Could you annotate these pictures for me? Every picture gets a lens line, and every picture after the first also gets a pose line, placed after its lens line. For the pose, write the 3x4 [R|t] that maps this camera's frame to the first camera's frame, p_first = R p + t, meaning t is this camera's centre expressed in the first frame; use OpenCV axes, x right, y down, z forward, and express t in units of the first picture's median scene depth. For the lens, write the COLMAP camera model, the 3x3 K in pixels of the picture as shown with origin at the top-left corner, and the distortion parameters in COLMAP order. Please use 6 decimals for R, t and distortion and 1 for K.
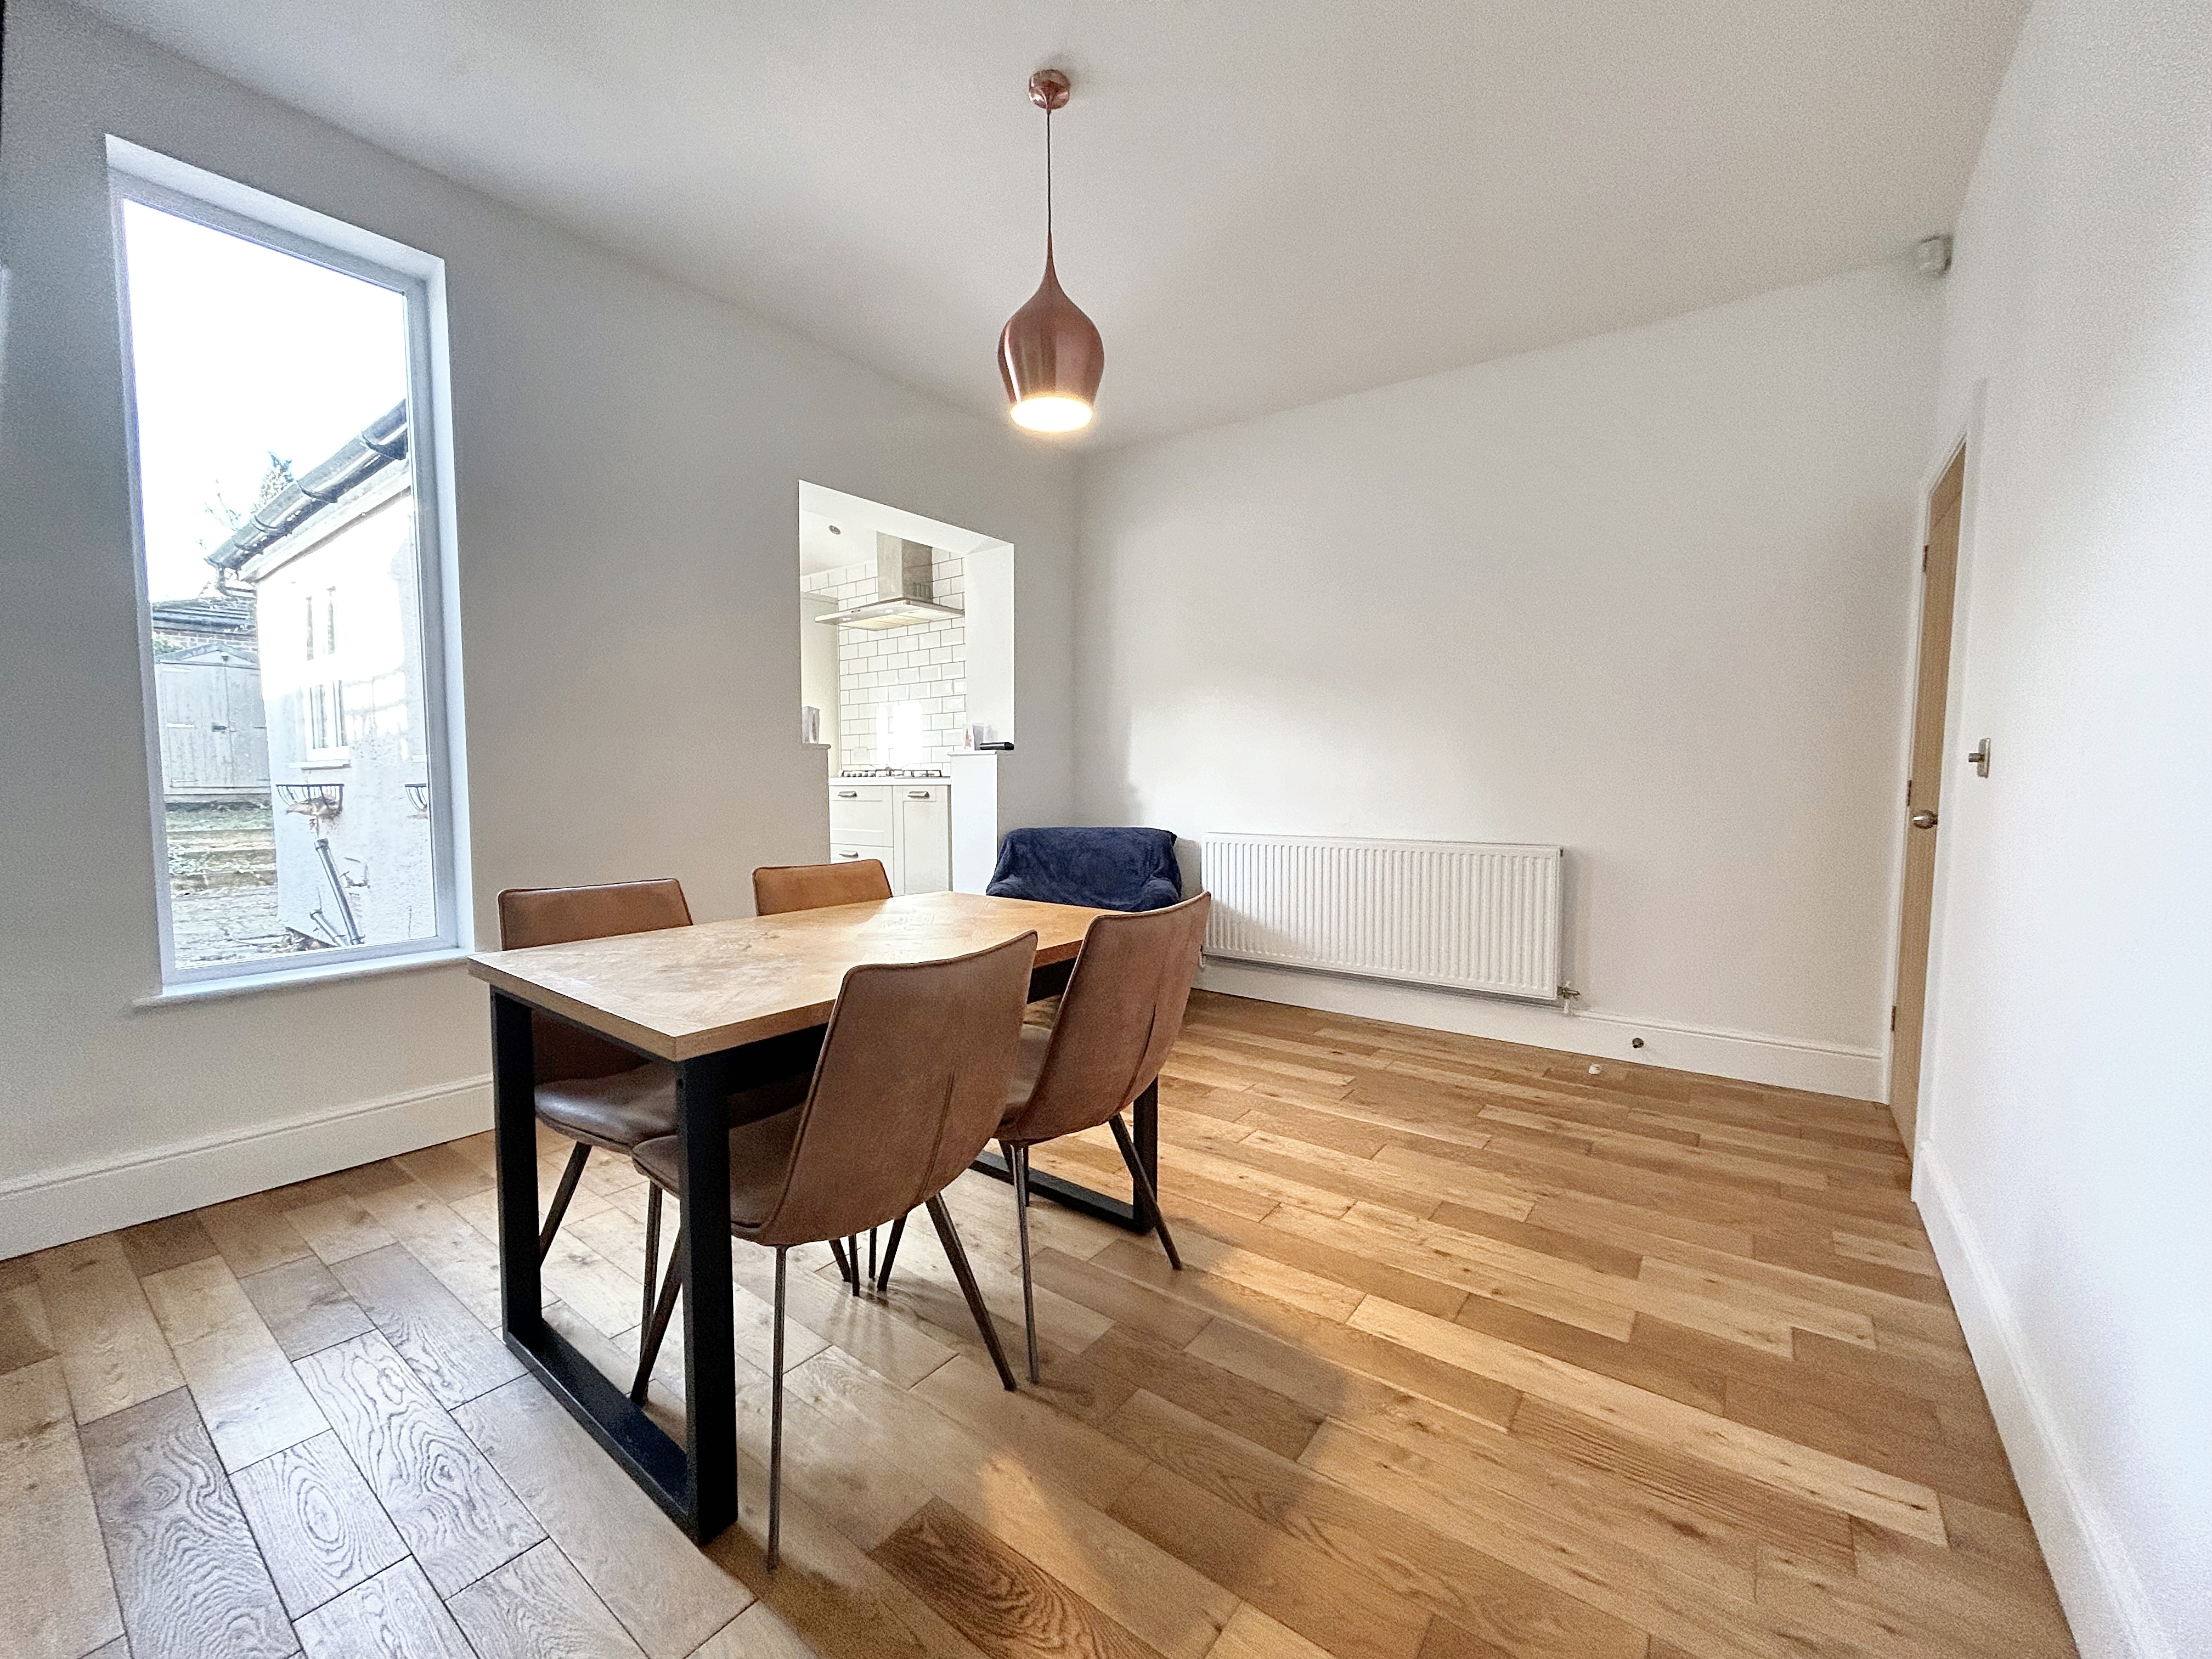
lens RADIAL K [[890.9, 0, 1102.6], [0, 890.9, 830.0], [0, 0, 1]] dist [-0.005497, 0.001680]
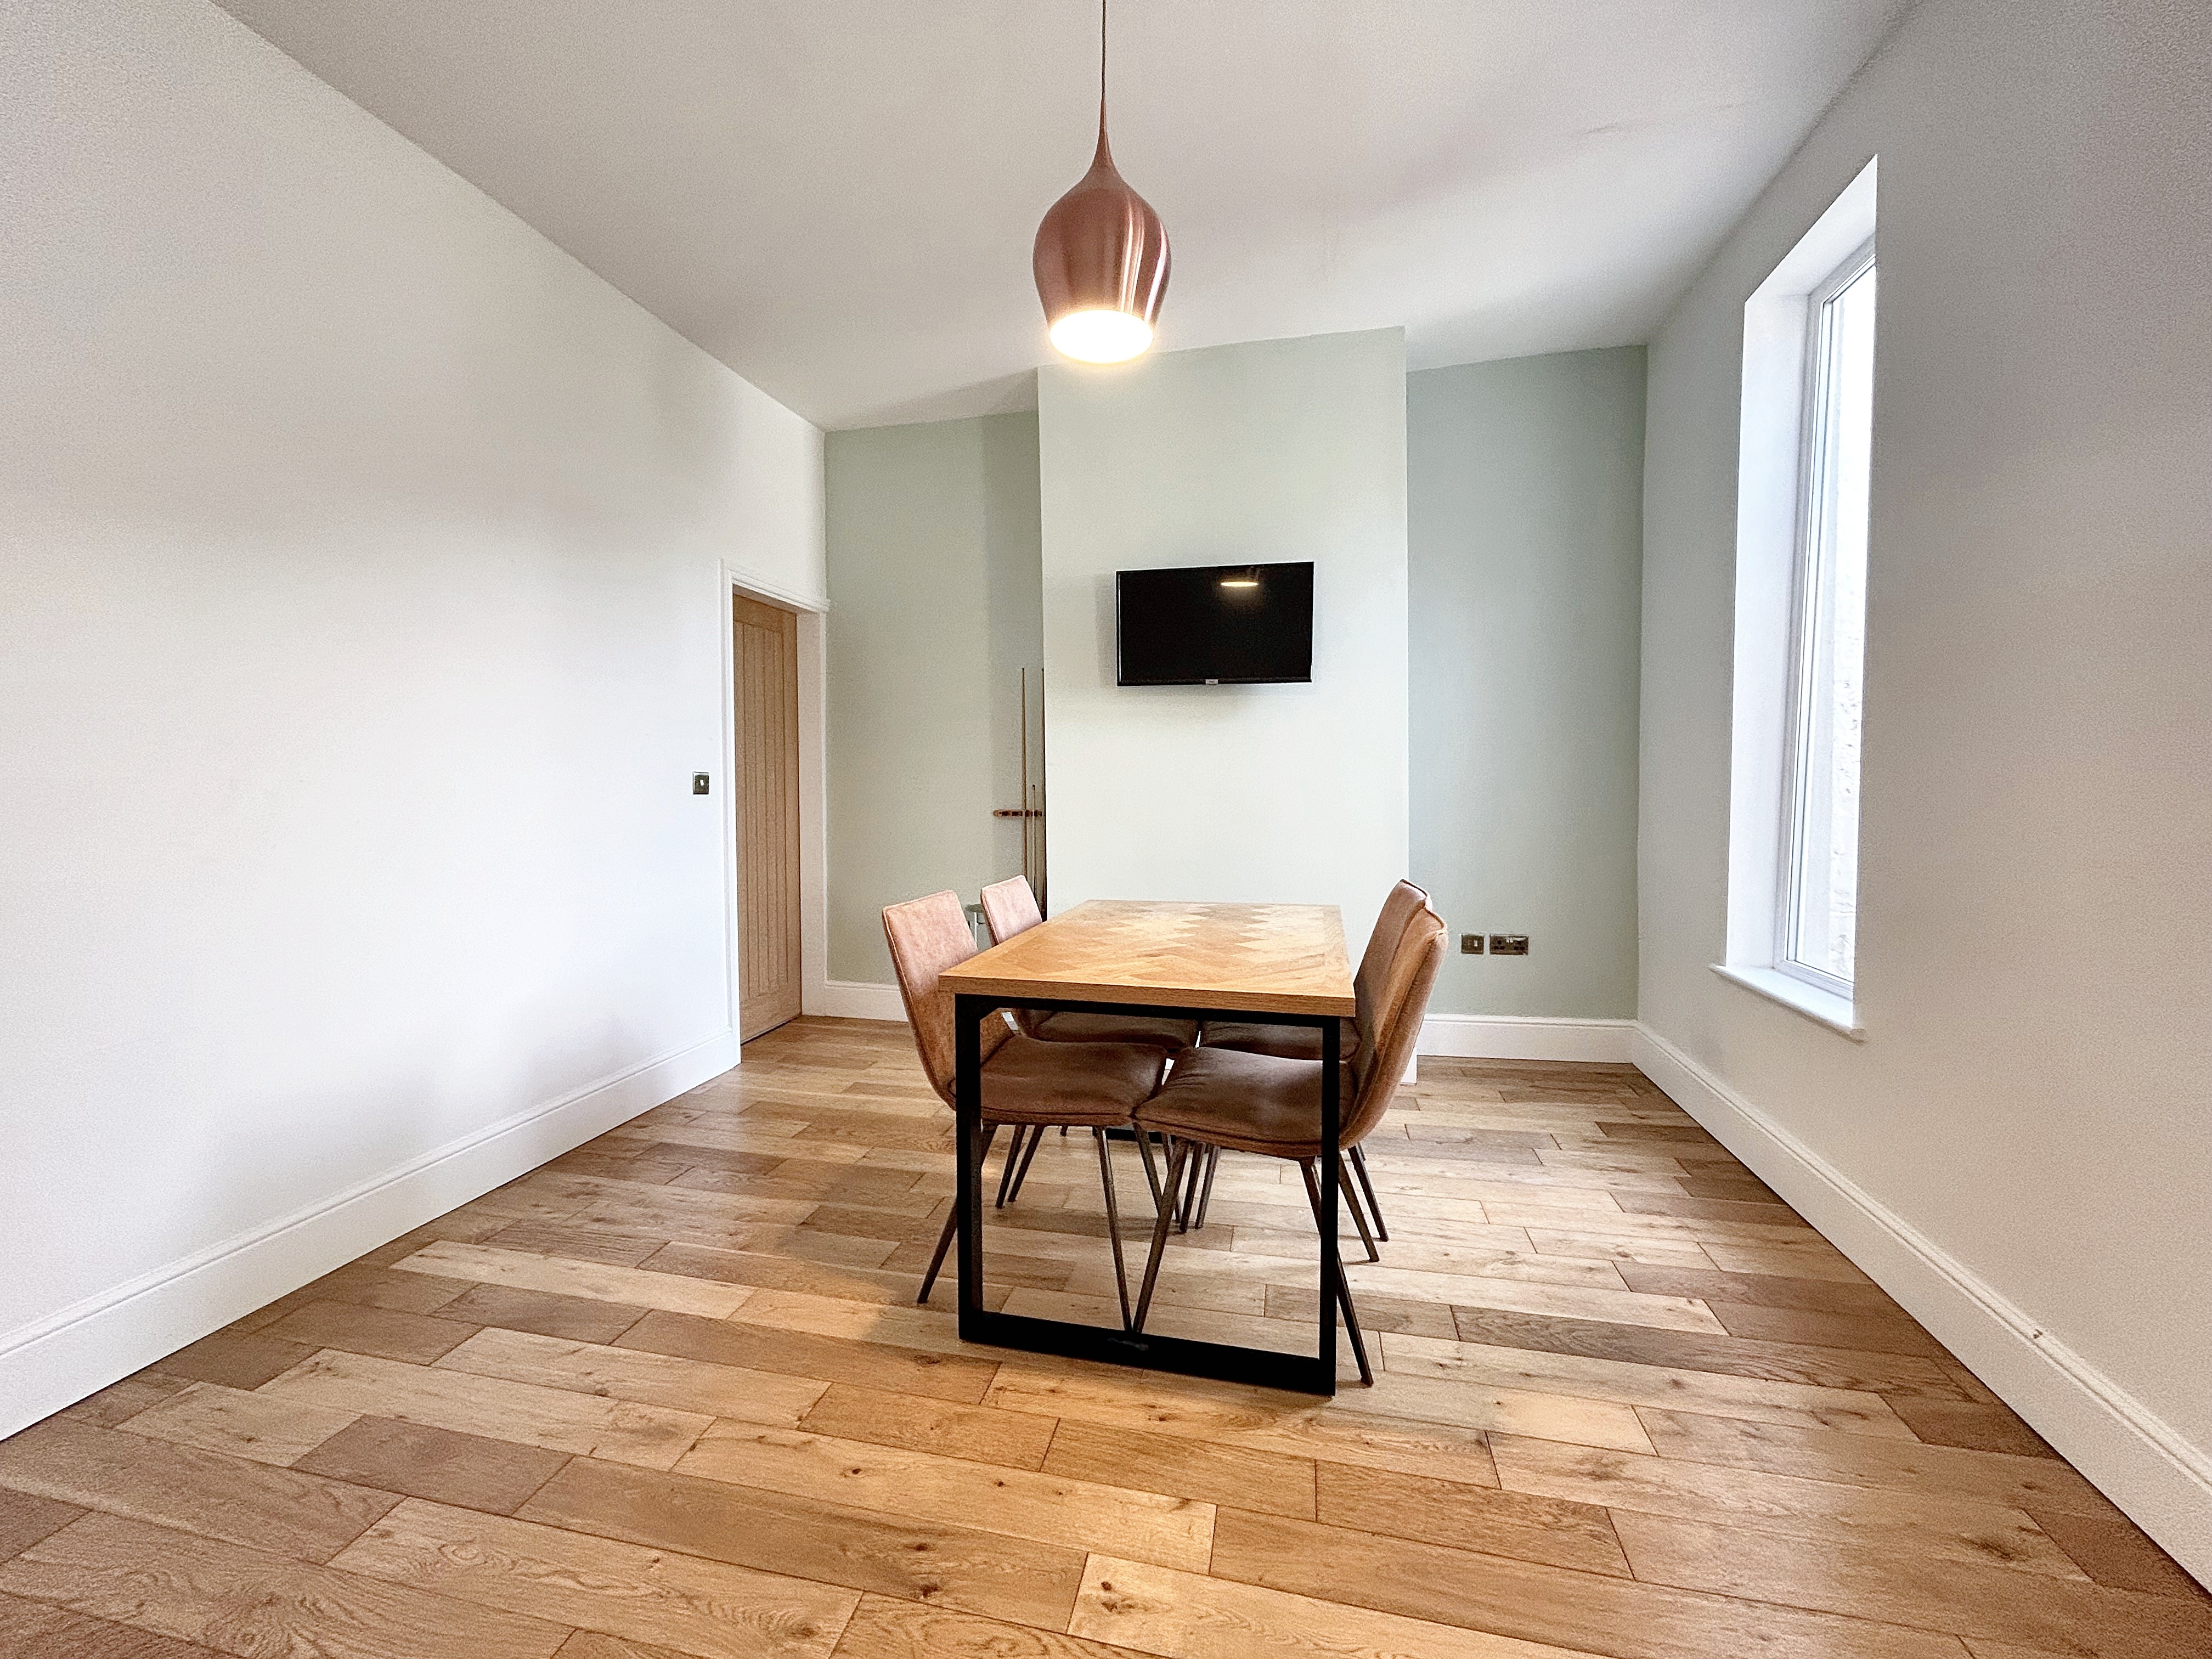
lens RADIAL K [[890.9, 0, 1109.7], [0, 890.9, 821.9], [0, 0, 1]] dist [-0.005497, 0.001680]
pose [[-0.905861, 0.020490, -0.423080, 0.270082], [-0.026077, 0.994237, 0.103985, -0.128753], [0.422772, 0.105228, -0.900106, 1.720091]]
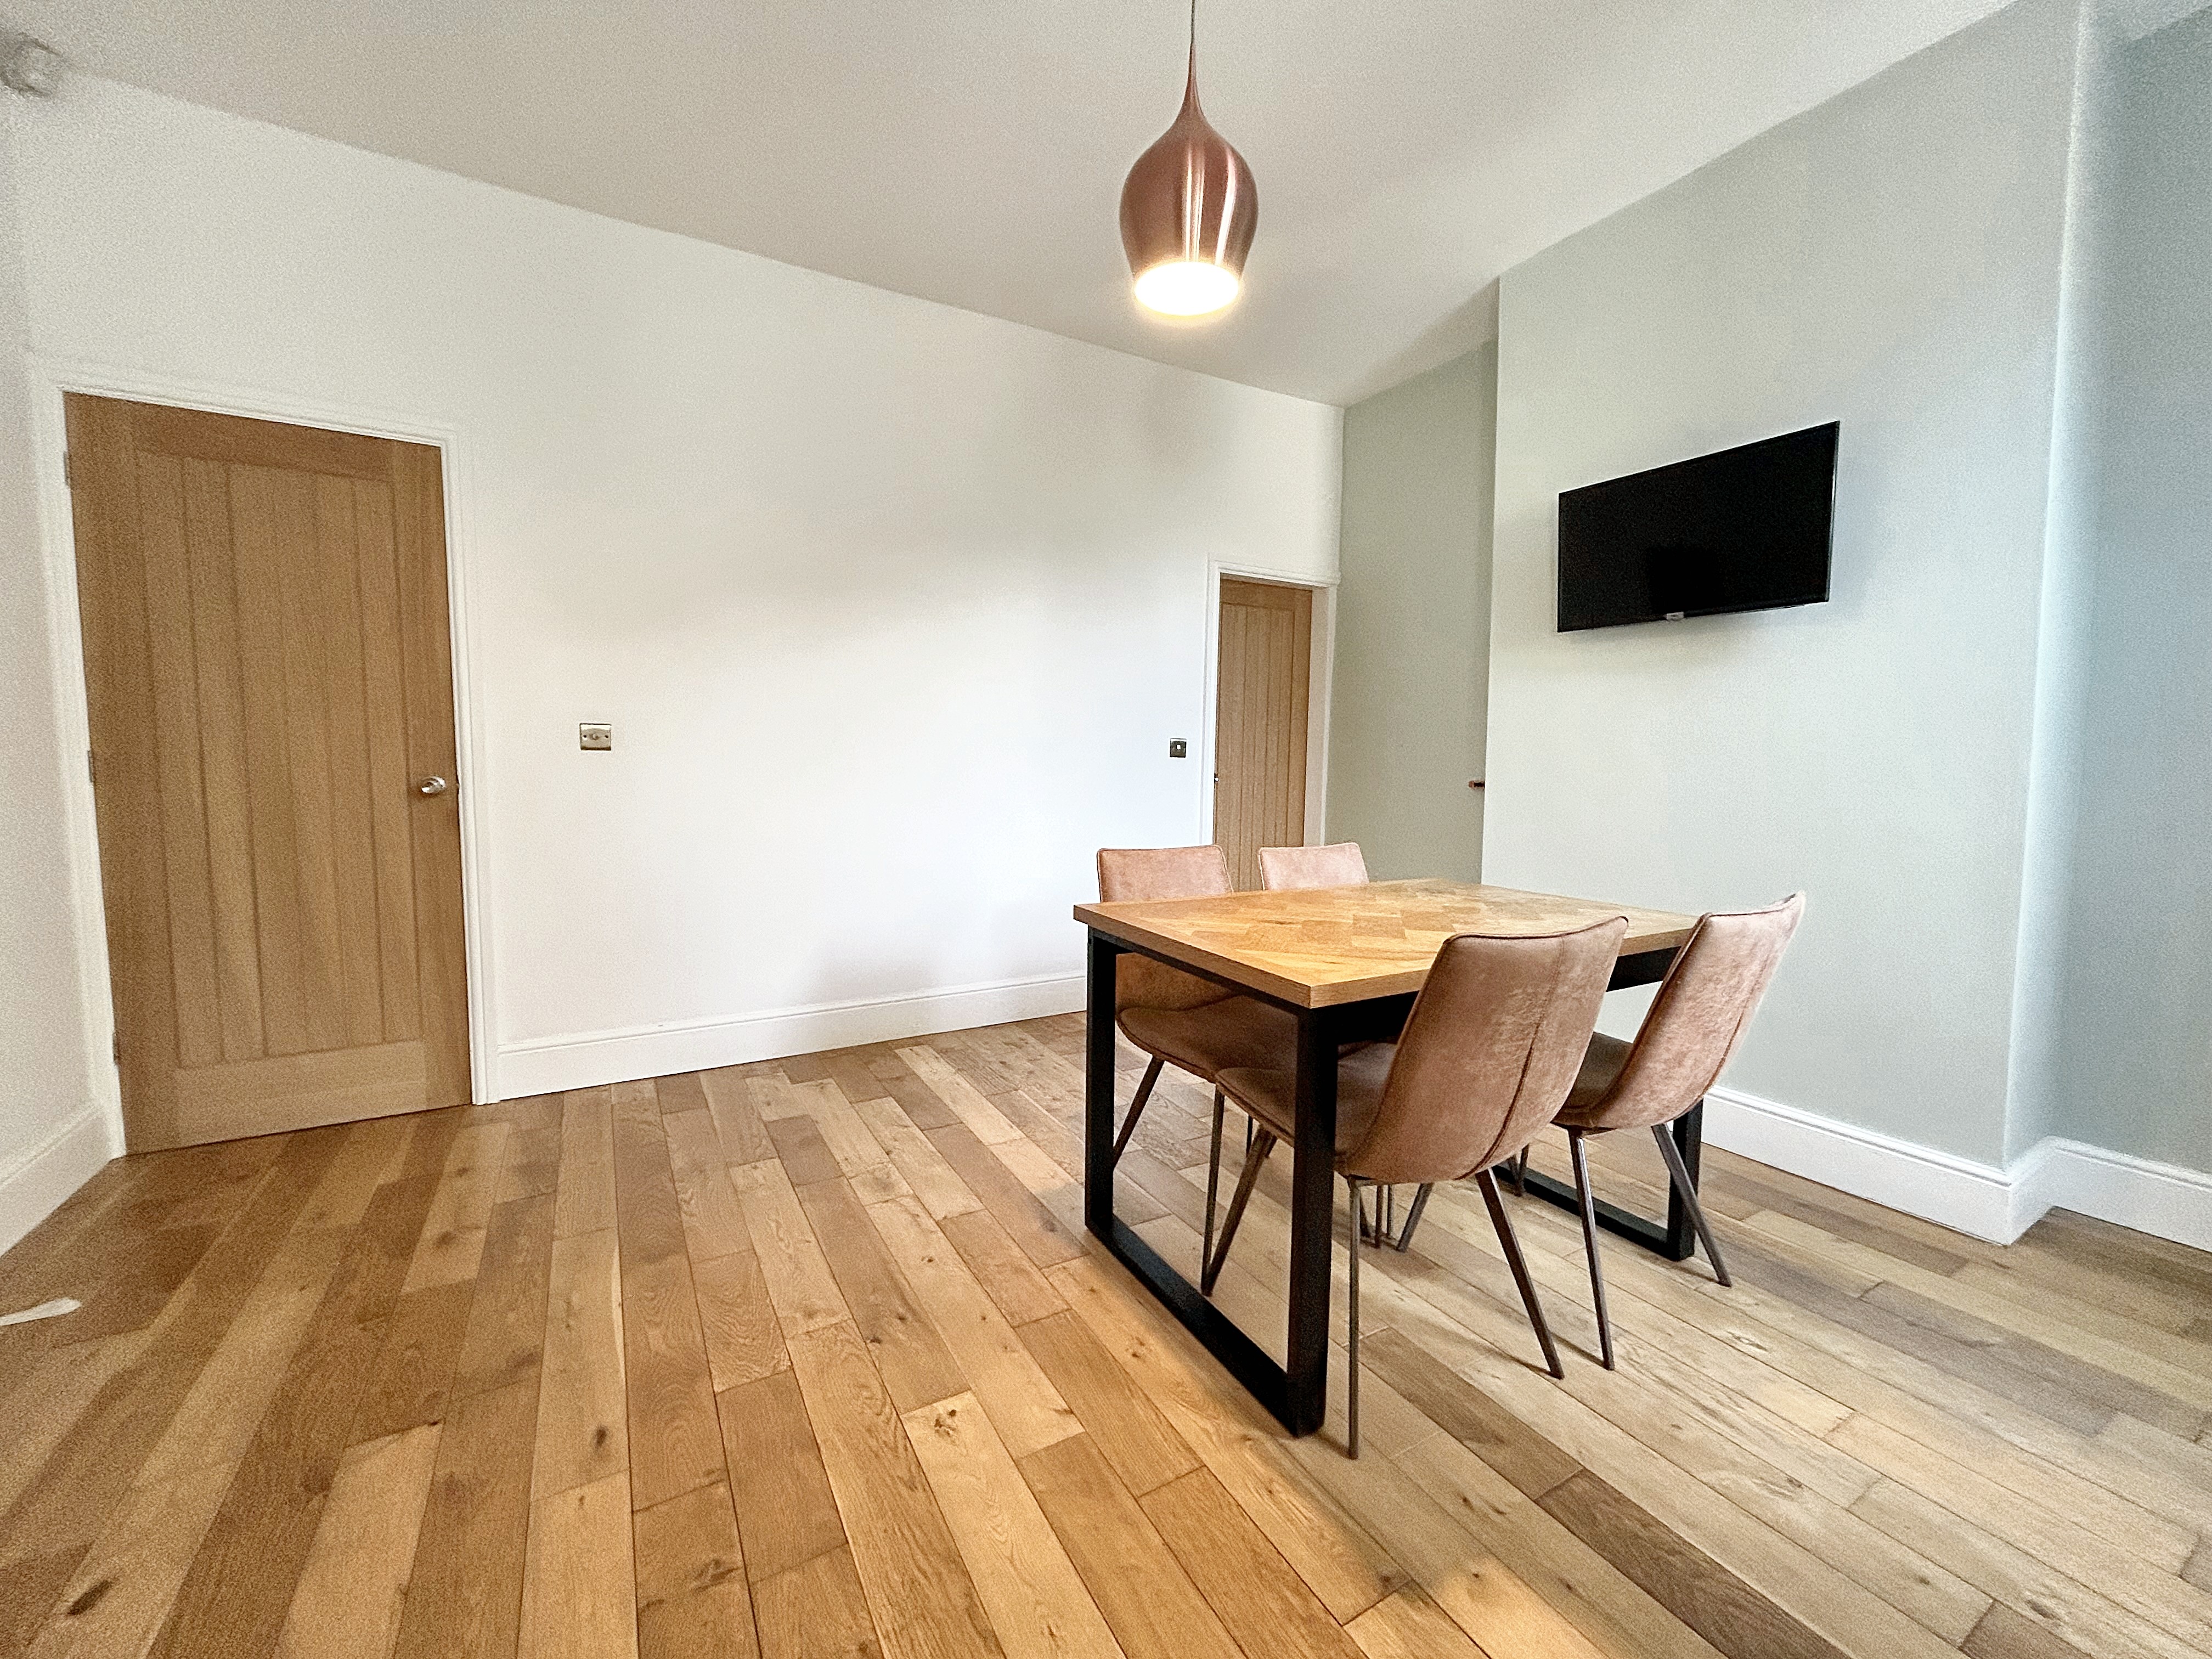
lens RADIAL K [[890.9, 0, 1104.8], [0, 890.9, 822.3], [0, 0, 1]] dist [-0.005497, 0.001680]
pose [[-0.921043, -0.040393, 0.387359, -0.306024], [0.013326, 0.990756, 0.134999, -0.114119], [-0.389232, 0.129502, -0.911991, 1.768136]]
